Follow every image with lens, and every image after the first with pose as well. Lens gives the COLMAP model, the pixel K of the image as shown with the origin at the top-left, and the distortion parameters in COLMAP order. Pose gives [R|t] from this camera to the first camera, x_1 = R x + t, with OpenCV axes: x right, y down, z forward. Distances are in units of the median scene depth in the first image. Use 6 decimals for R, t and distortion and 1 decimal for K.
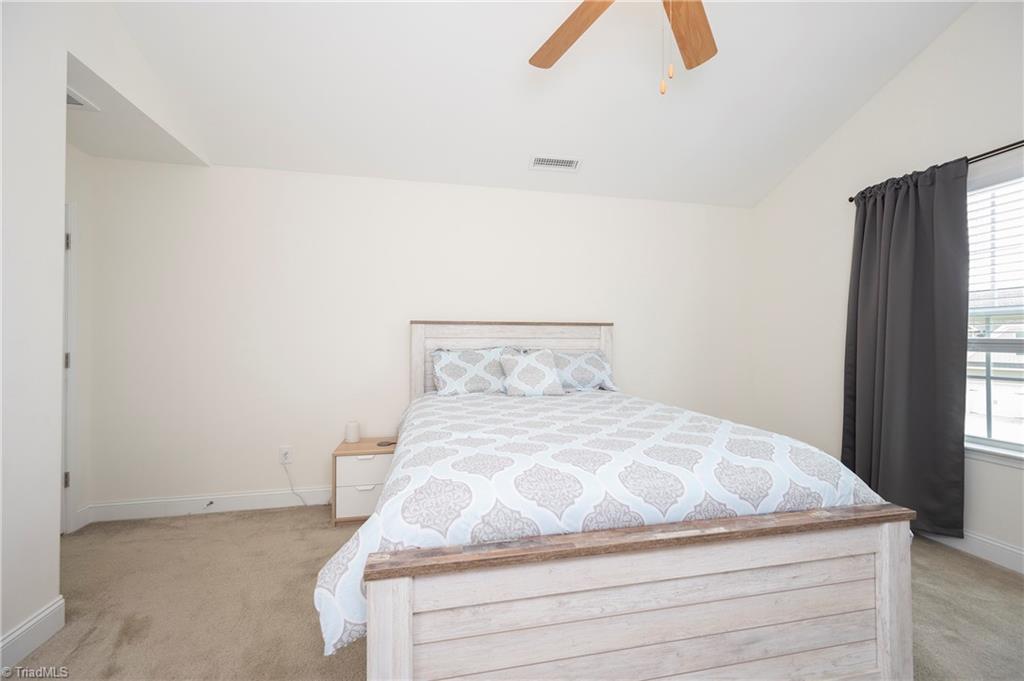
lens RADIAL K [[403.8, 0, 511.8], [0, 403.8, 335.9], [0, 0, 1]] dist [-0.000980, -0.000139]
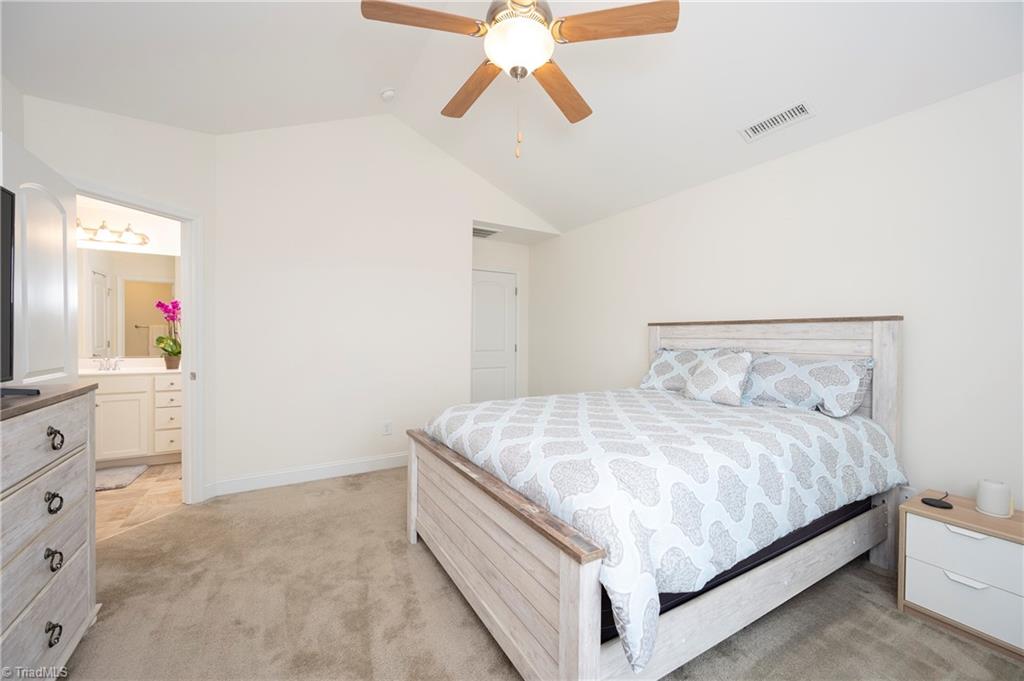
lens RADIAL K [[403.8, 0, 511.8], [0, 403.8, 335.9], [0, 0, 1]] dist [-0.000980, -0.000139]
pose [[0.326568, 0.000391, -0.945174, 0.725391], [0.009709, 0.999946, 0.003769, -0.009758], [0.945124, -0.010408, 0.326547, 0.247902]]
